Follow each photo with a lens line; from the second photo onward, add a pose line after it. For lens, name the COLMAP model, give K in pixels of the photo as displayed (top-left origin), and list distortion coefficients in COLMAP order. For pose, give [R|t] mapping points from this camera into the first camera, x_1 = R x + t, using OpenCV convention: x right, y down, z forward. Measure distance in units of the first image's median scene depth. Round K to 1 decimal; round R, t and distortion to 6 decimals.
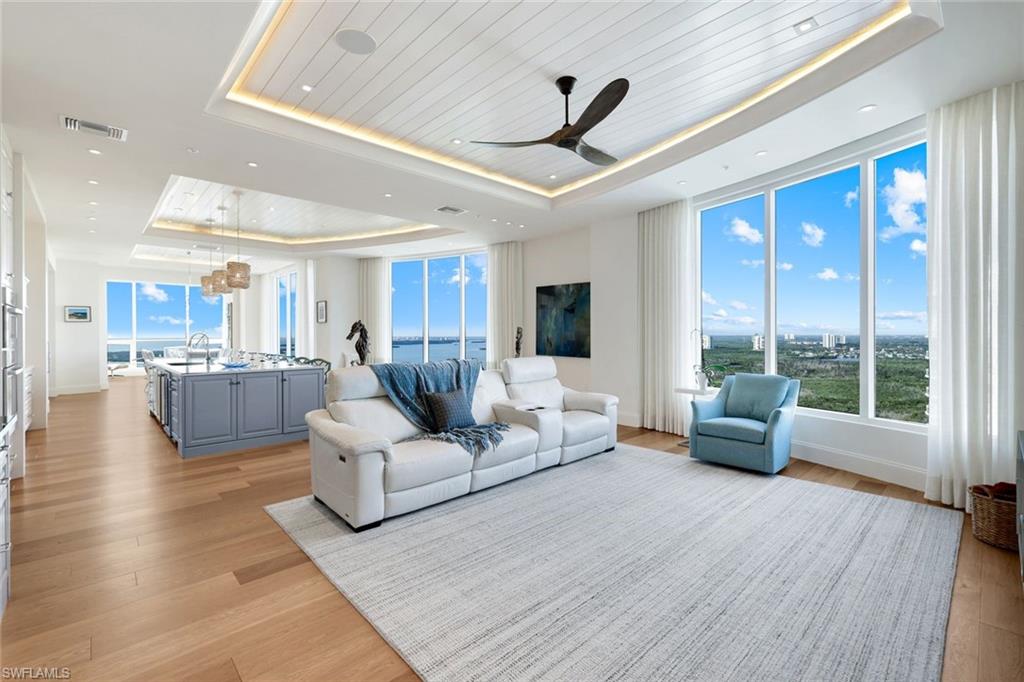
lens RADIAL K [[443.6, 0, 536.3], [0, 443.6, 333.2], [0, 0, 1]] dist [-0.031644, 0.000057]
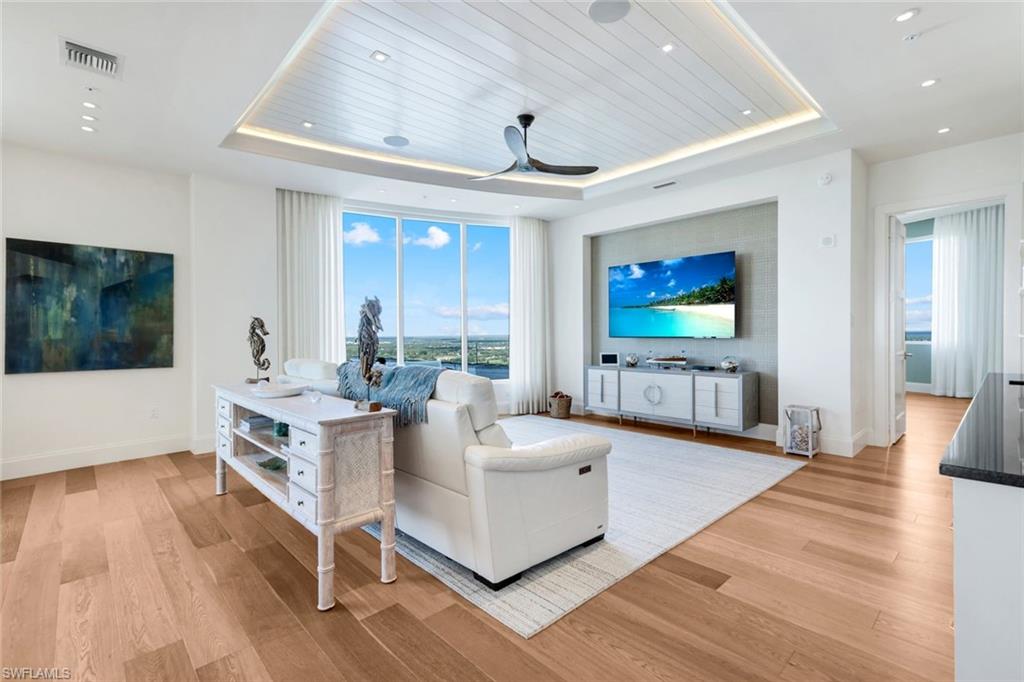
lens RADIAL K [[455.2, 0, 512.1], [0, 455.2, 336.9], [0, 0, 1]] dist [0.000718, 0.000220]
pose [[0.054073, -0.003195, 0.998532, -1.062444], [0.004741, 0.999984, 0.002943, 0.020091], [-0.998526, 0.004575, 0.054087, 0.878091]]
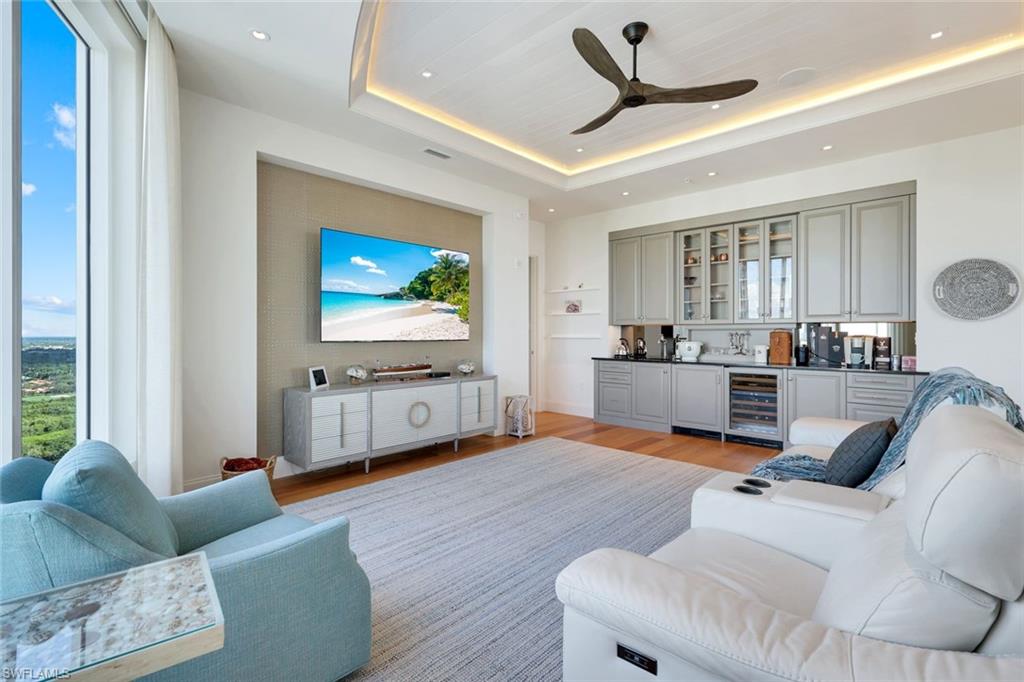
lens RADIAL K [[455.2, 0, 512.1], [0, 455.2, 336.9], [0, 0, 1]] dist [0.000718, 0.000220]
pose [[-0.999944, 0.004417, -0.009592, 0.285289], [0.004395, 0.999988, 0.002341, 0.017351], [0.009602, 0.002299, -0.999951, 1.686862]]
